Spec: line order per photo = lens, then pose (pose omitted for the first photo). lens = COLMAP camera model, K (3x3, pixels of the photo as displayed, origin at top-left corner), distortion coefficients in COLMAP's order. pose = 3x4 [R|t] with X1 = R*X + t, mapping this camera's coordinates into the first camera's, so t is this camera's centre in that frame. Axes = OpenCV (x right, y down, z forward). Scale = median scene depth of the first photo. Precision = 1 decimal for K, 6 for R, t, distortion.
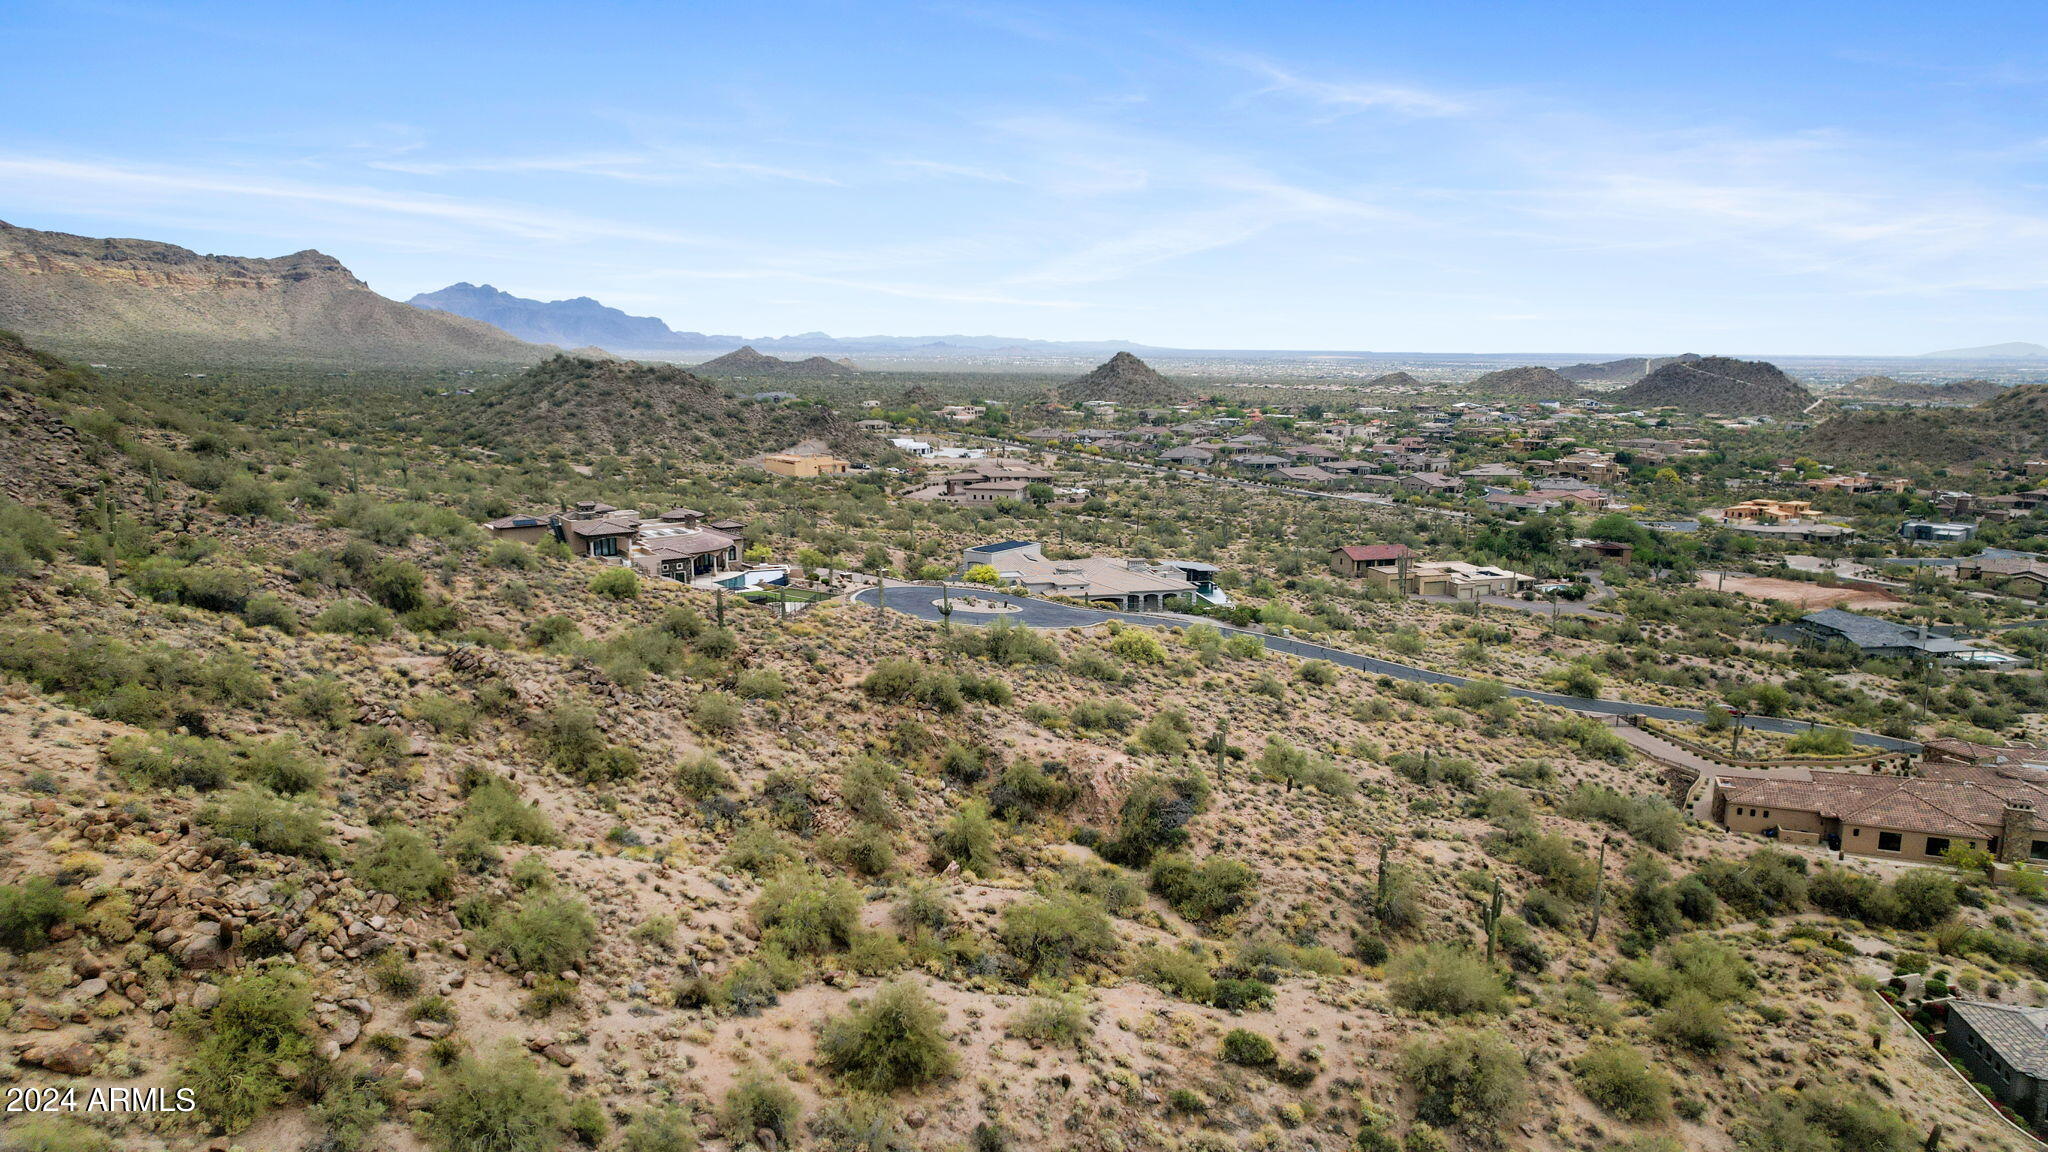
lens RADIAL K [[1312.4, 0, 1015.7], [0, 1312.4, 578.3], [0, 0, 1]] dist [-0.080044, 0.069956]
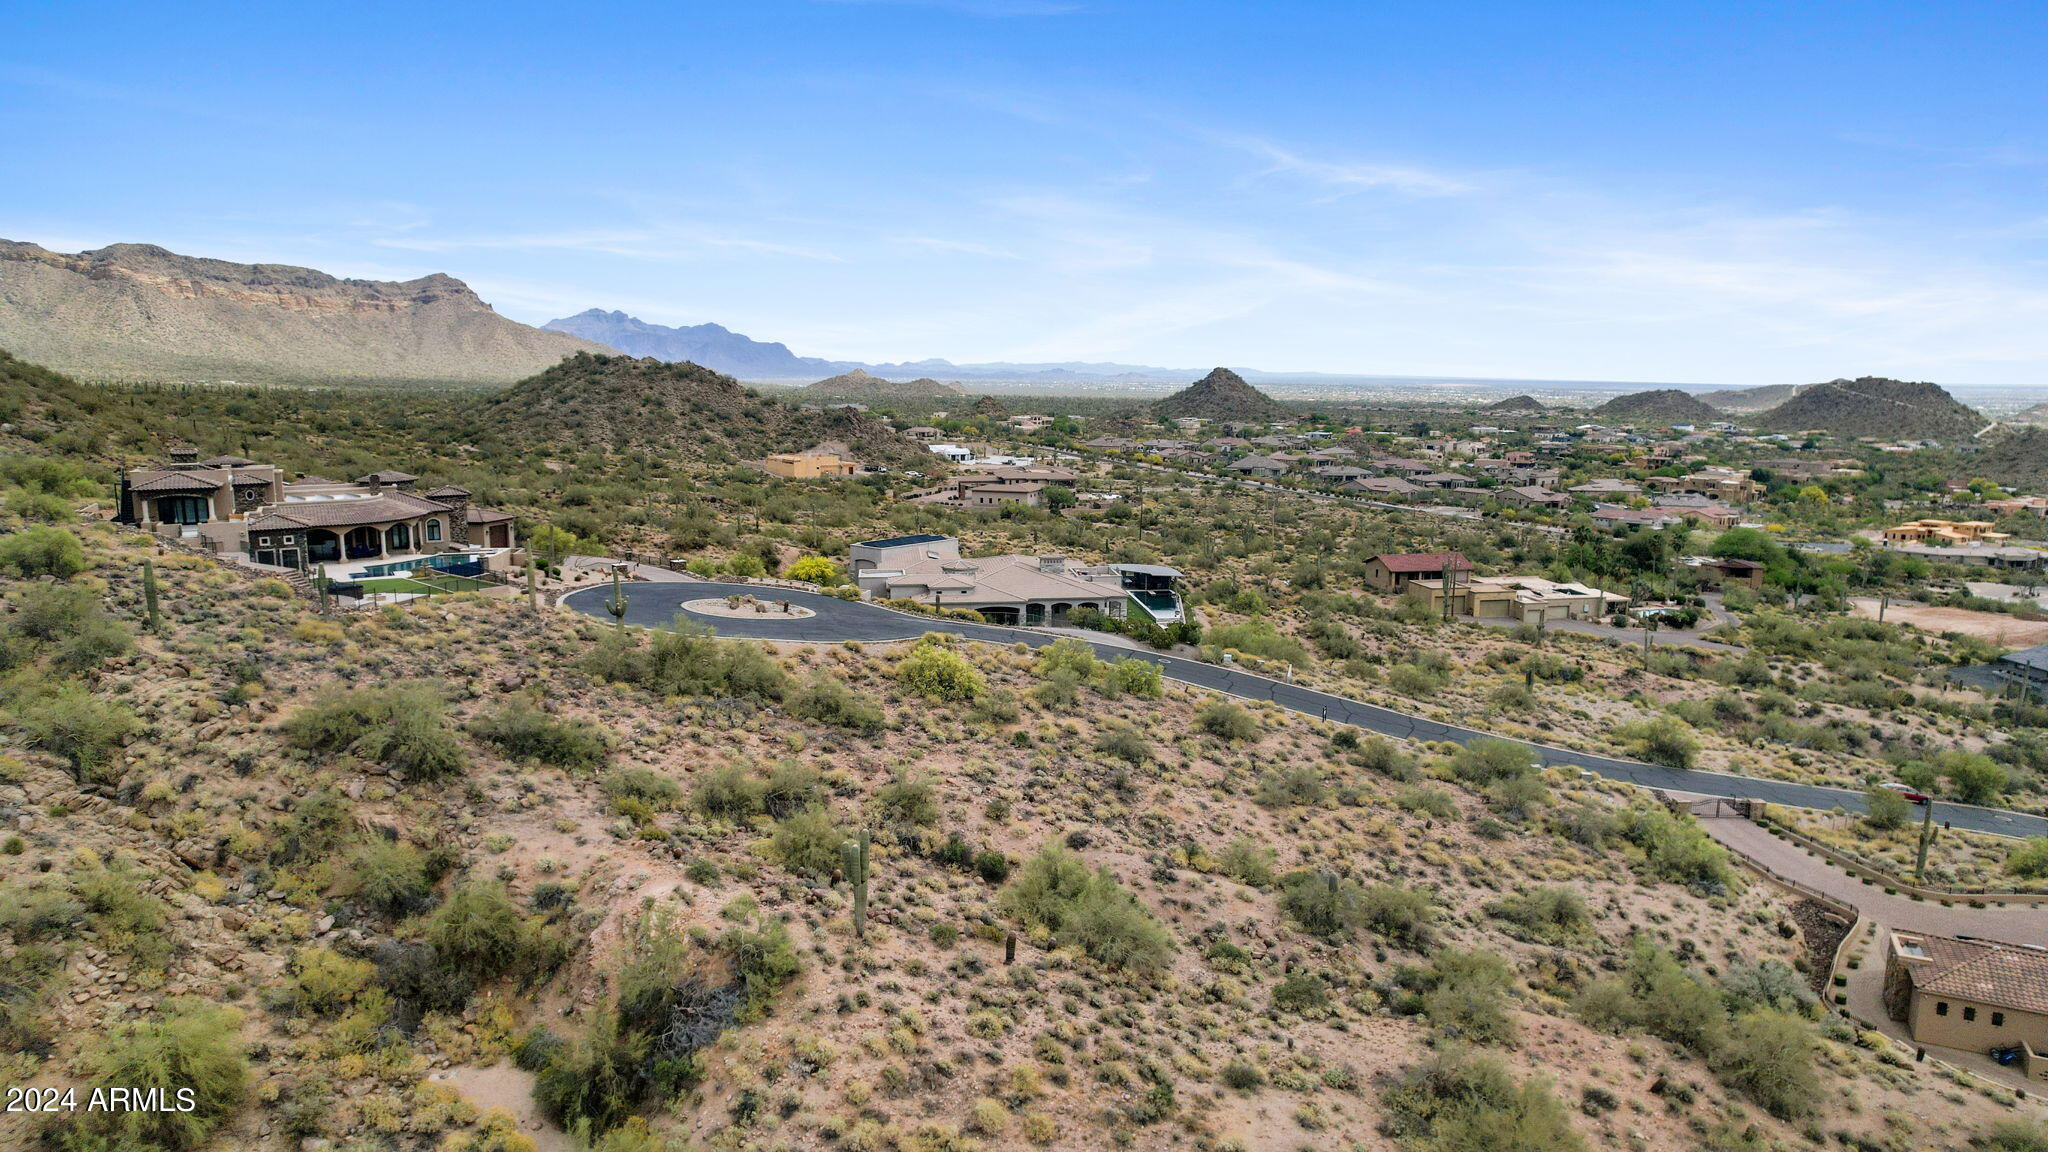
lens RADIAL K [[1312.4, 0, 1003.7], [0, 1312.4, 577.7], [0, 0, 1]] dist [-0.080044, 0.069956]
pose [[0.995275, 0.016317, -0.095713, 0.069959], [-0.018203, 0.999656, -0.018860, 0.006104], [0.095372, 0.020513, 0.995230, 0.134416]]
